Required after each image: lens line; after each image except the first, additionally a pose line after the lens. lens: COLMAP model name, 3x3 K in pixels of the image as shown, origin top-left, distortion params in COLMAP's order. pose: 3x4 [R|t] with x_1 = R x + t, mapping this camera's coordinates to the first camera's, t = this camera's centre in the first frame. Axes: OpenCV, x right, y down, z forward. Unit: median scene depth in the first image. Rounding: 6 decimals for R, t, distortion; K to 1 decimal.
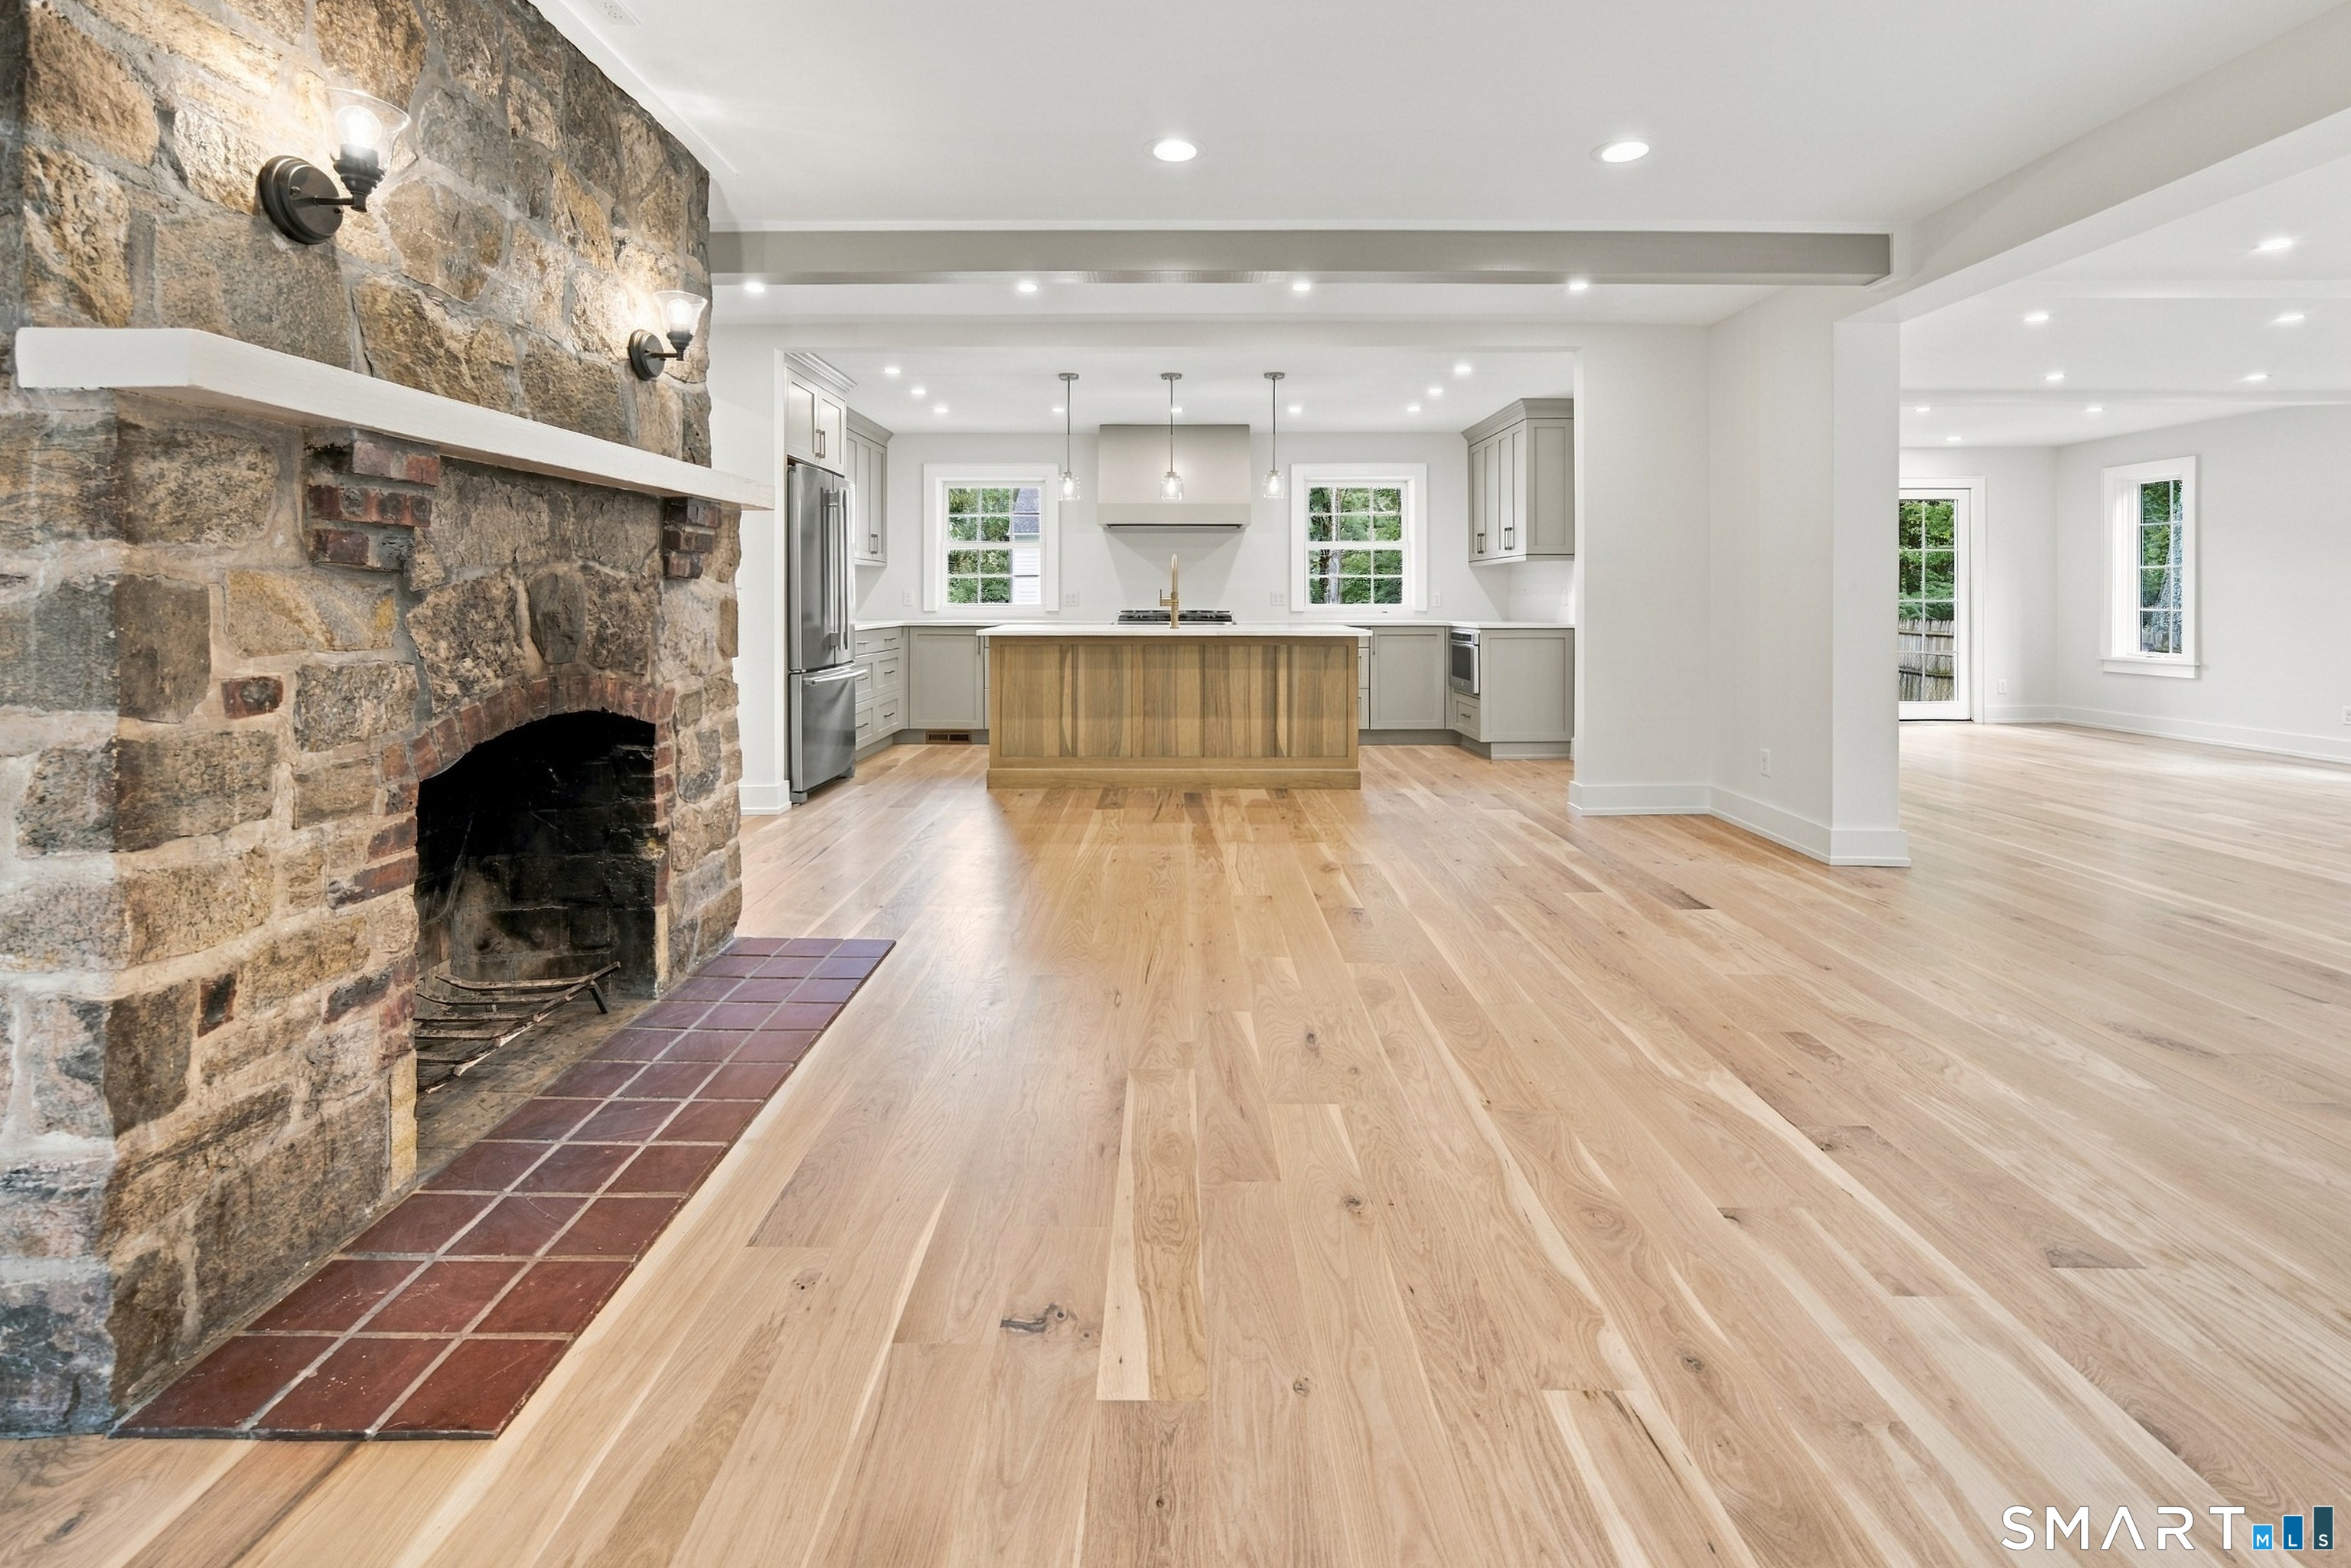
lens RADIAL K [[980.8, 0, 1174.7], [0, 980.8, 600.1], [0, 0, 1]] dist [0.000298, 0.000604]
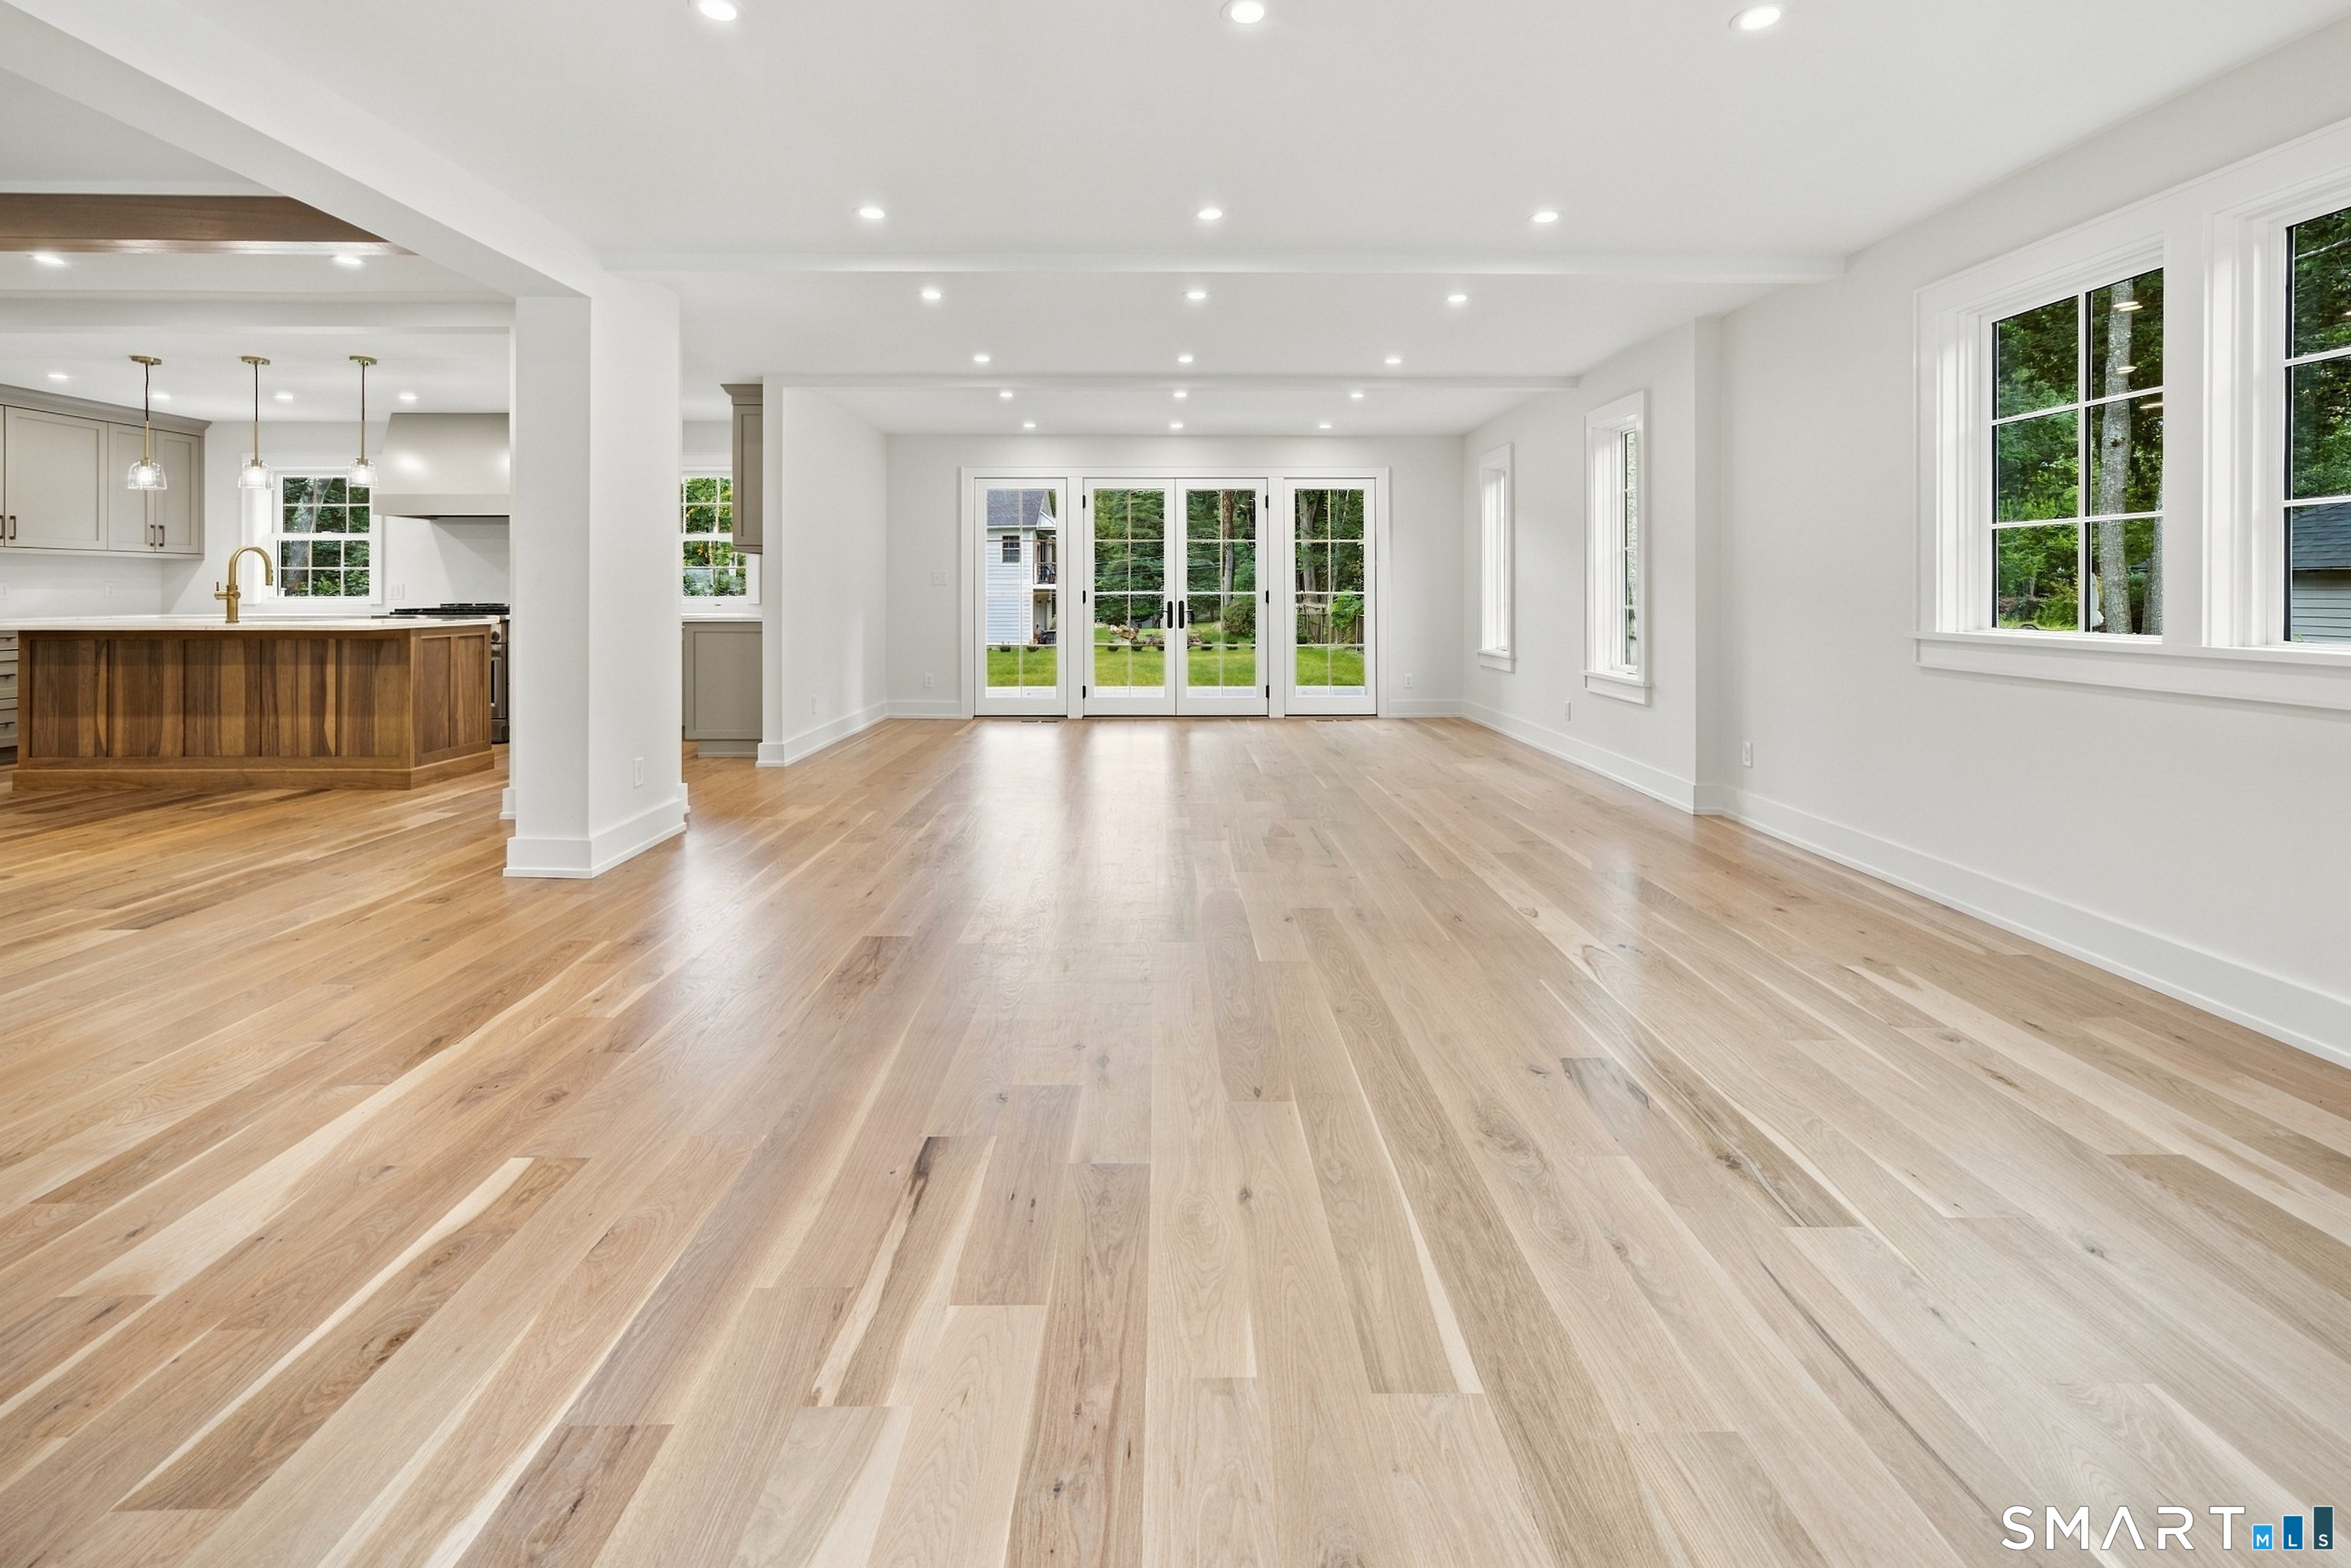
lens RADIAL K [[1008.8, 0, 1198.6], [0, 1008.8, 598.4], [0, 0, 1]] dist [-0.000222, 0.000606]
pose [[0.999914, -0.001356, 0.013043, 2.057956], [0.001300, 0.999990, 0.004297, 0.005623], [-0.013049, -0.004279, 0.999906, 0.017749]]
